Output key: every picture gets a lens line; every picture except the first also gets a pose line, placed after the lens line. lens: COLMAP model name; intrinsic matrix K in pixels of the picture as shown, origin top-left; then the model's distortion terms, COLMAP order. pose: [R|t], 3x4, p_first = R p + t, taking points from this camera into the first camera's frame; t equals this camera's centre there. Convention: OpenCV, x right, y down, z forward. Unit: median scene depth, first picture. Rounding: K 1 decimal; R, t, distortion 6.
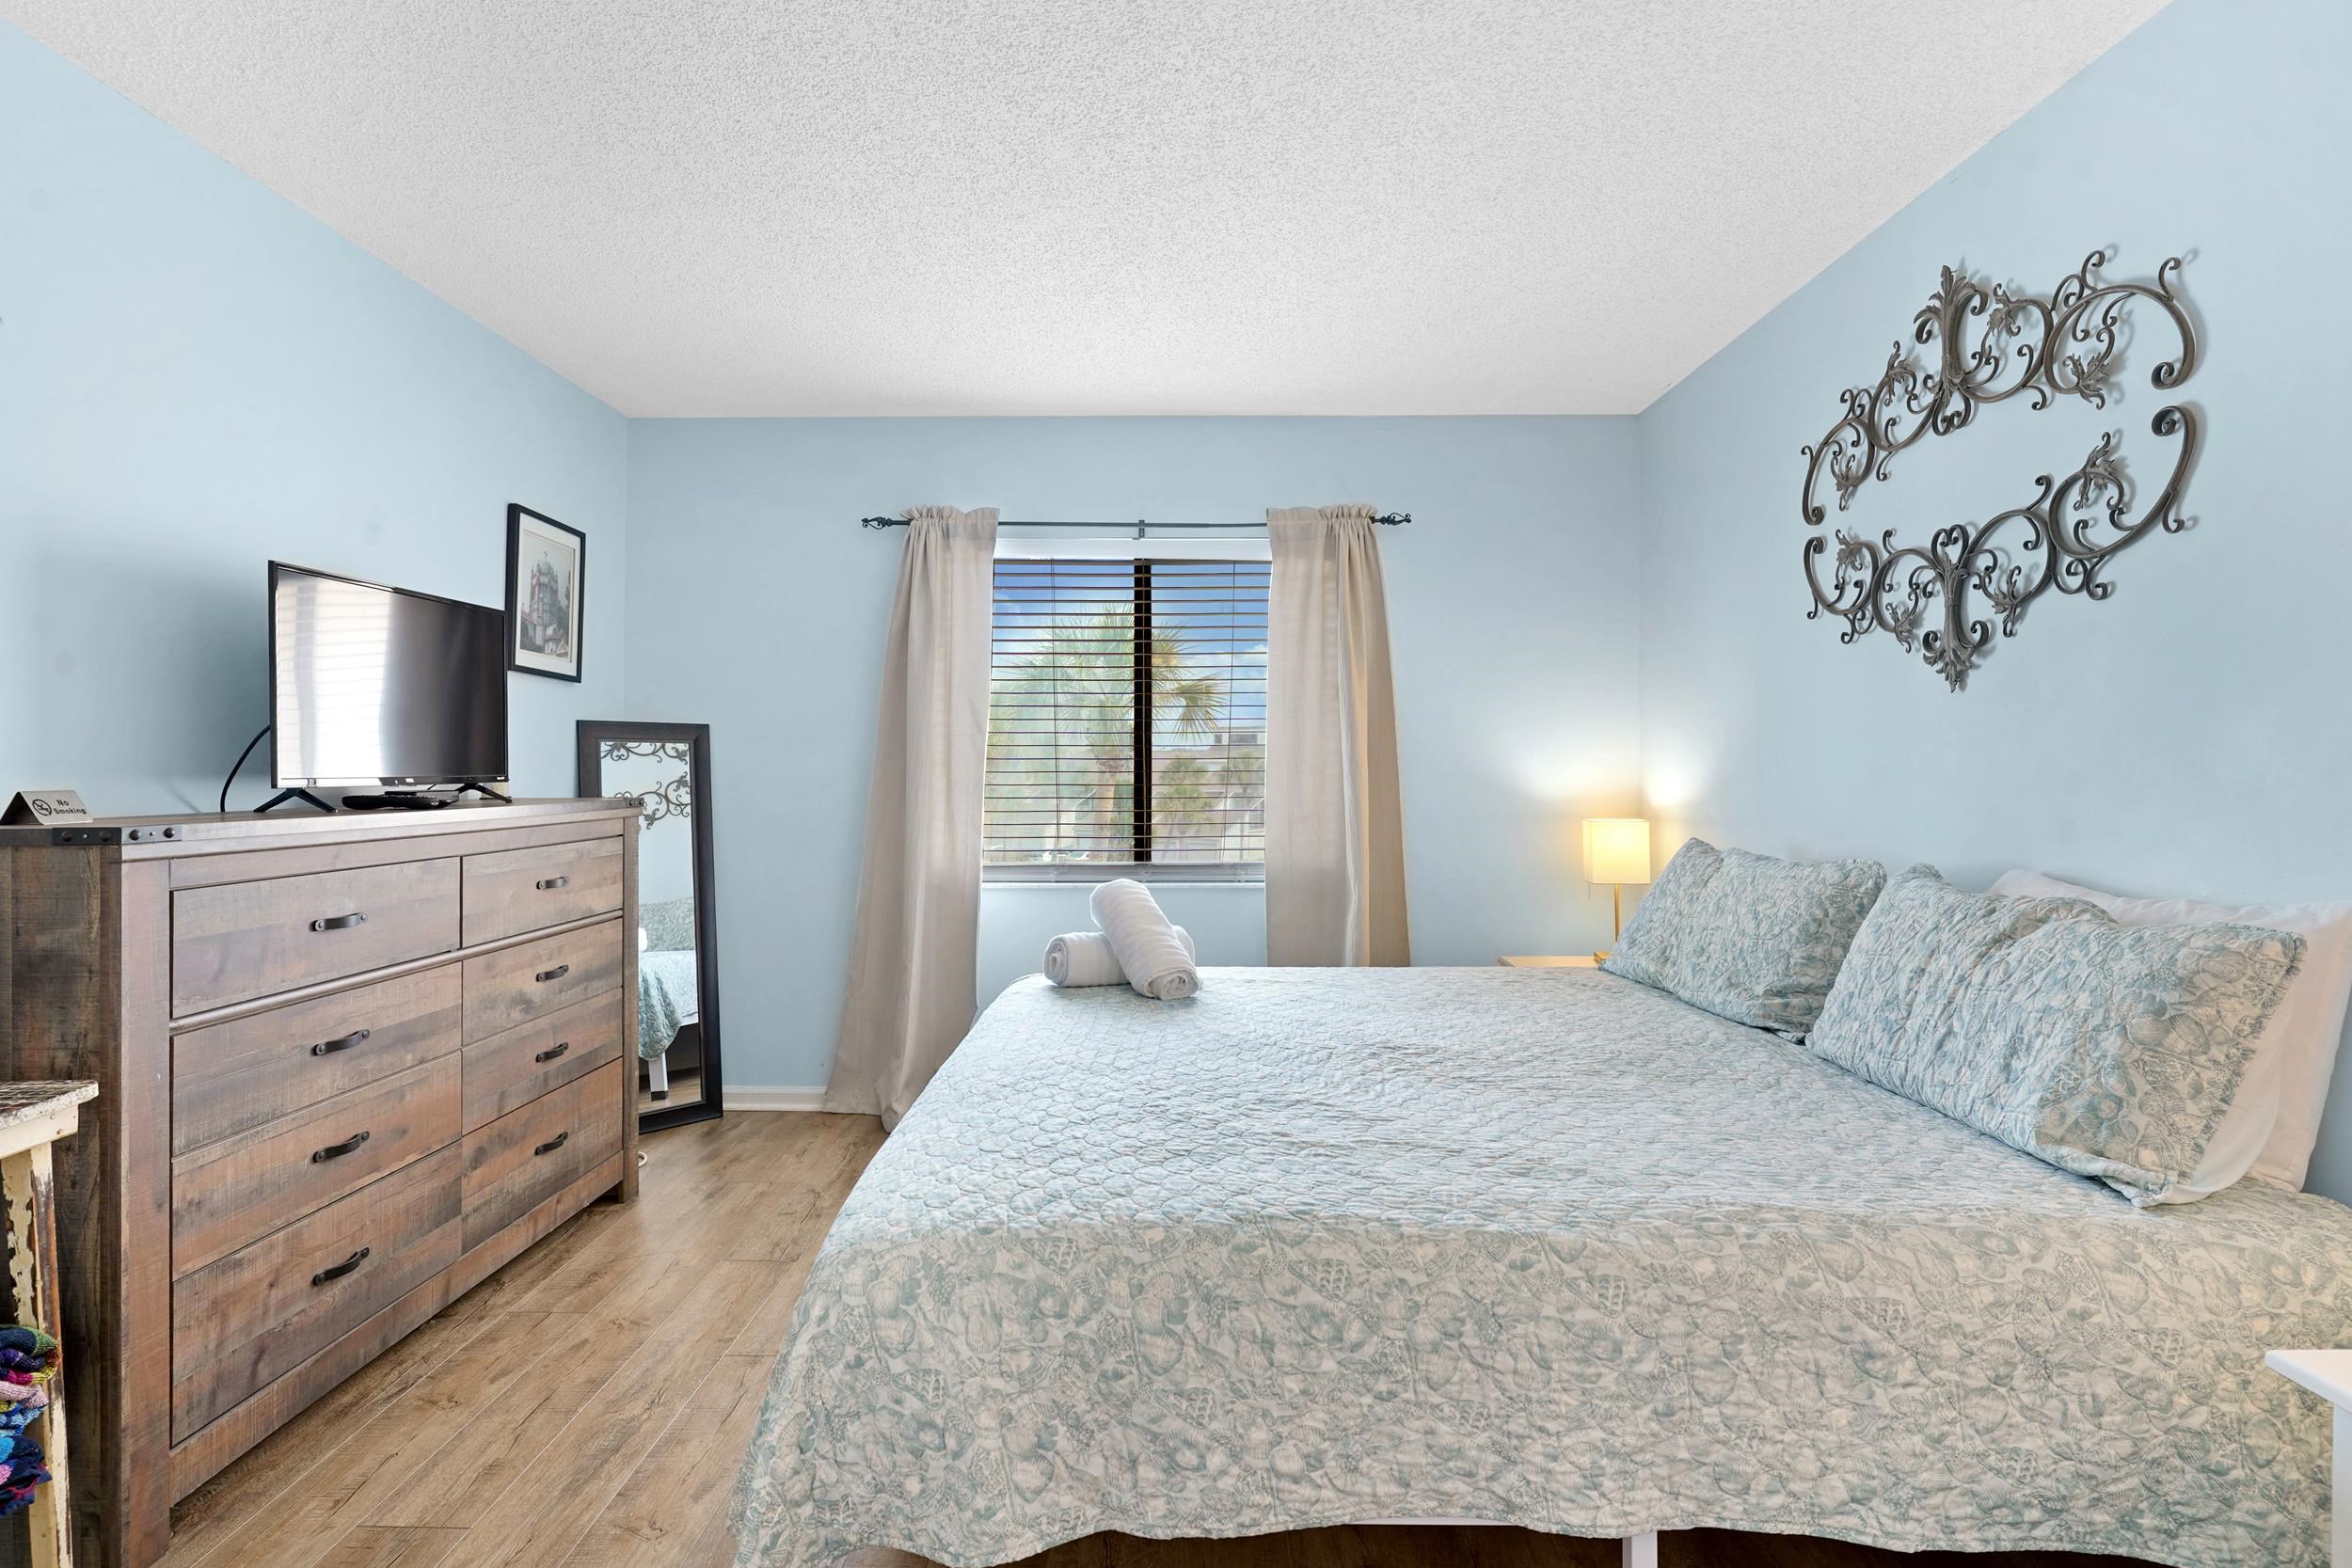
lens RADIAL K [[1145.6, 0, 1179.8], [0, 1145.6, 770.1], [0, 0, 1]] dist [-0.010969, 0.005325]
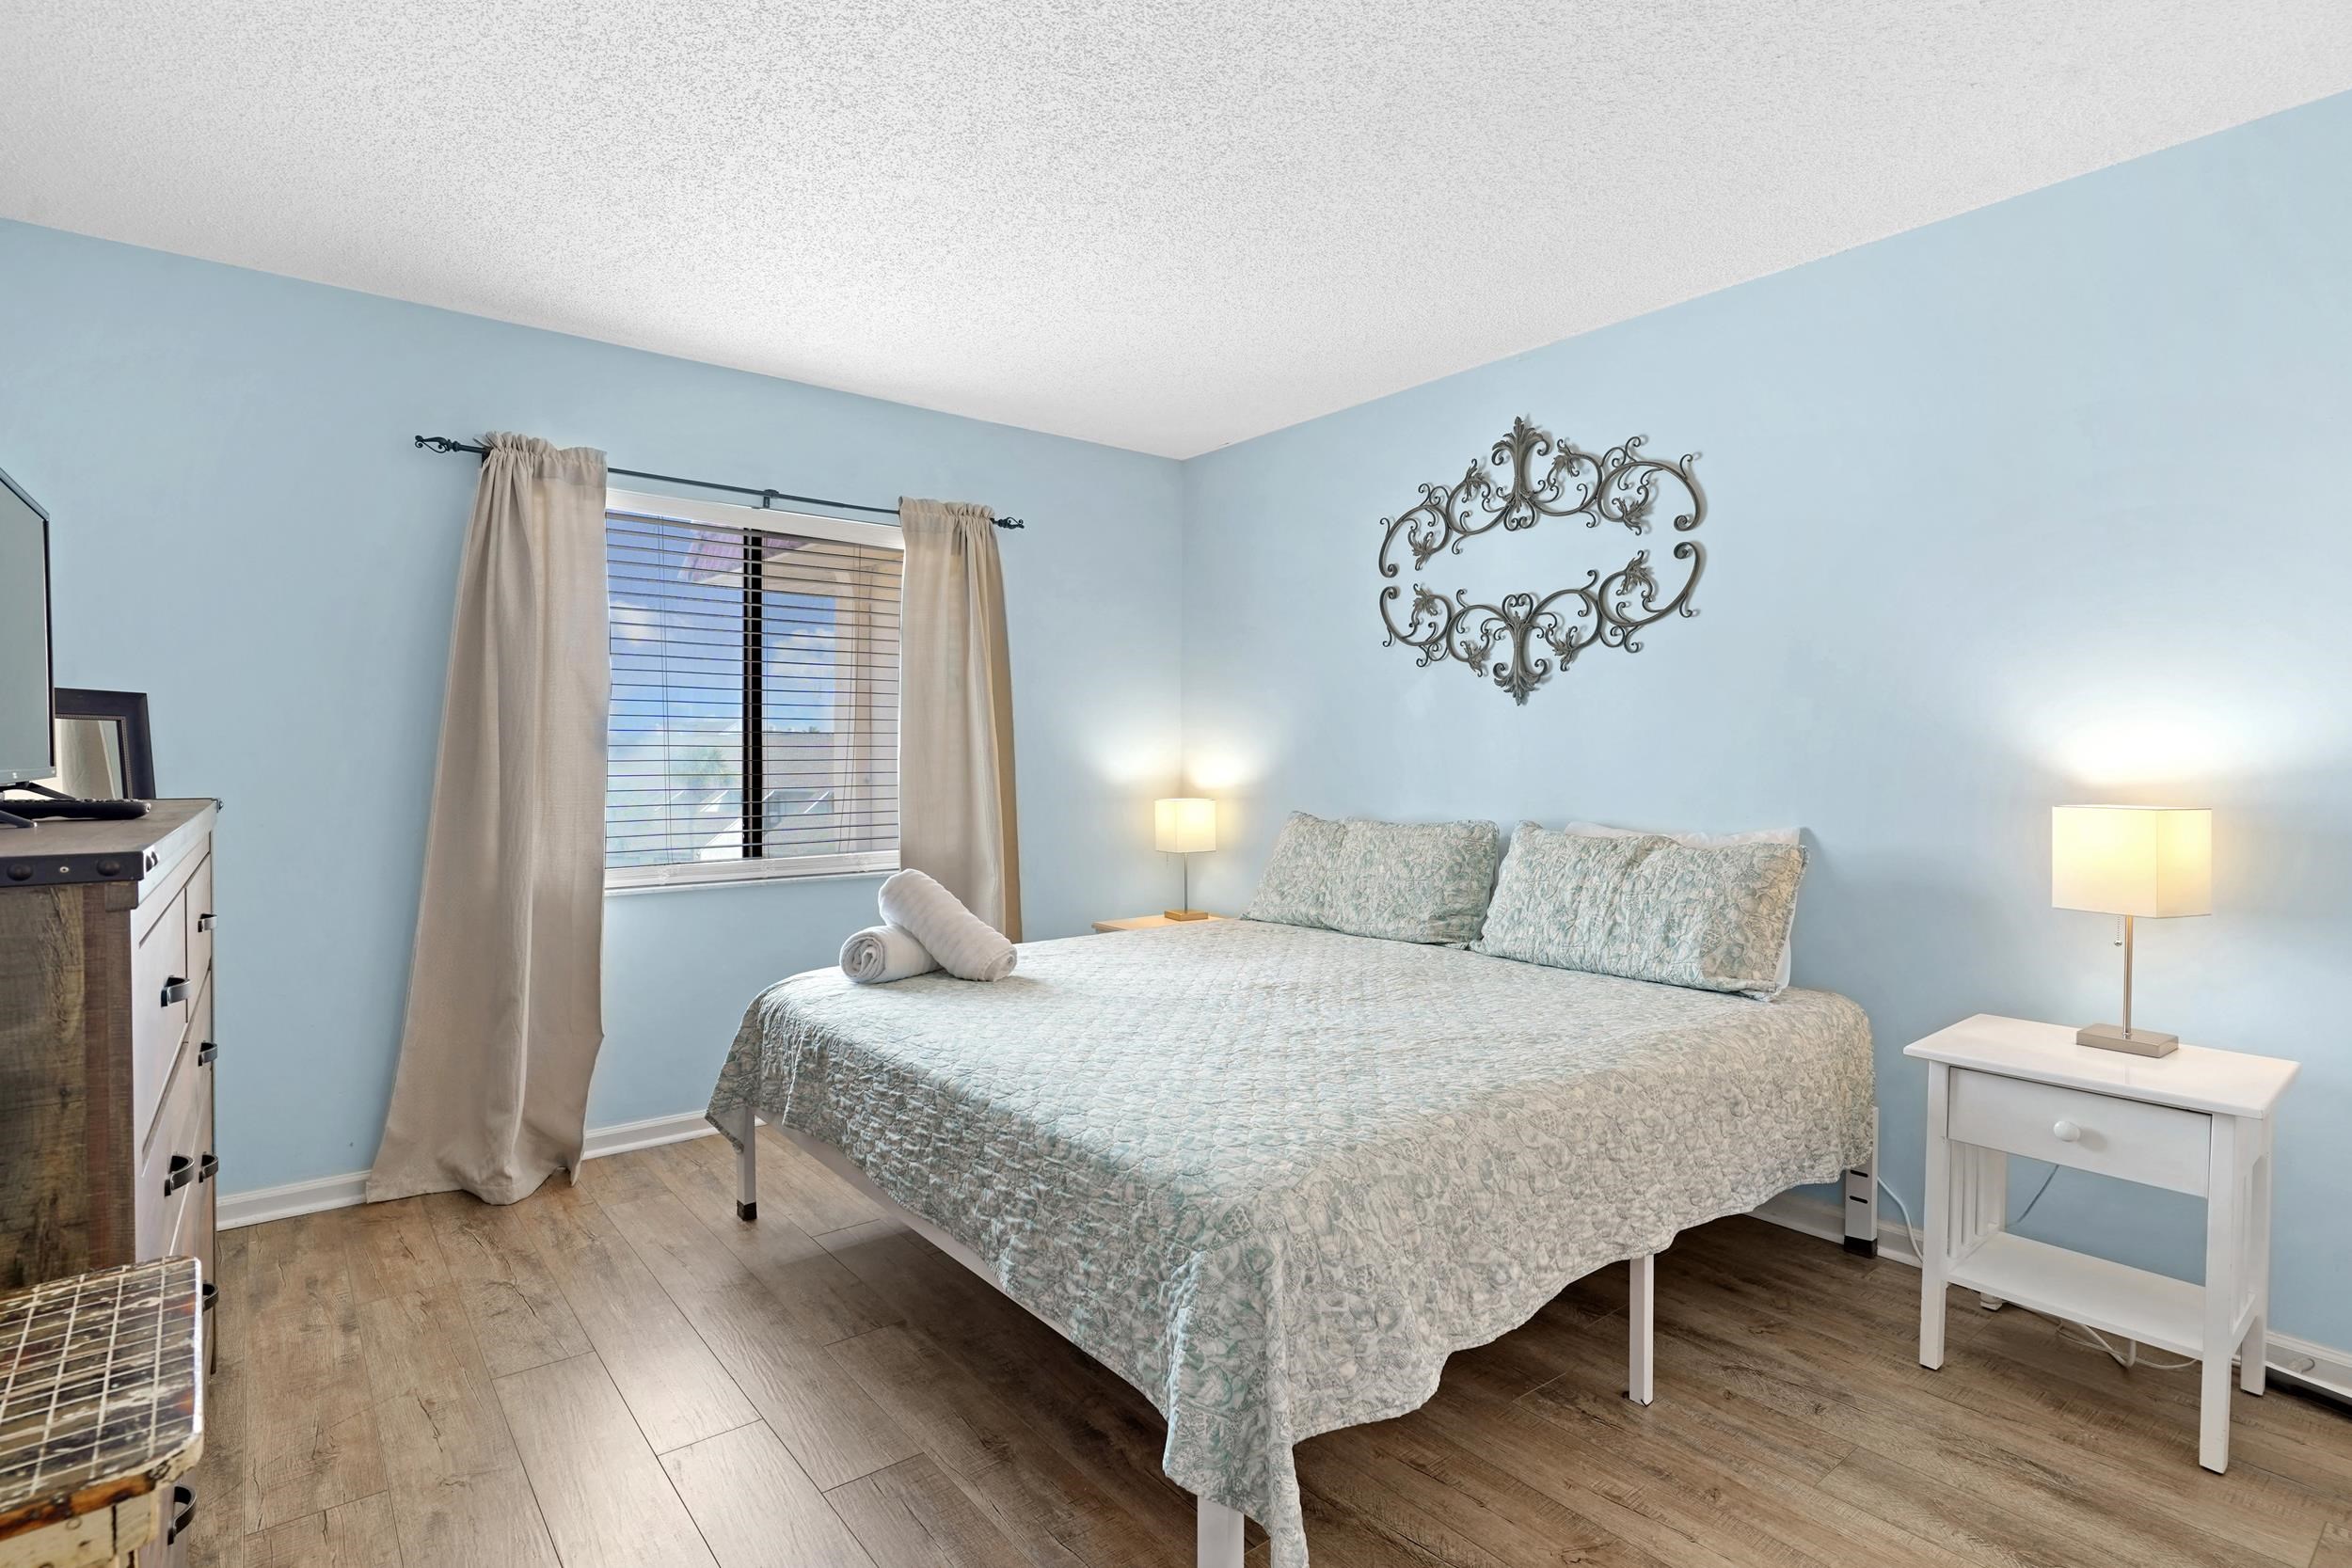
lens RADIAL K [[1145.6, 0, 1164.9], [0, 1145.6, 783.6], [0, 0, 1]] dist [-0.010969, 0.005325]
pose [[0.780564, -0.014648, 0.624904, -0.634826], [0.000817, 0.999748, 0.022415, -0.000032], [-0.625075, -0.016986, 0.780380, 0.123197]]
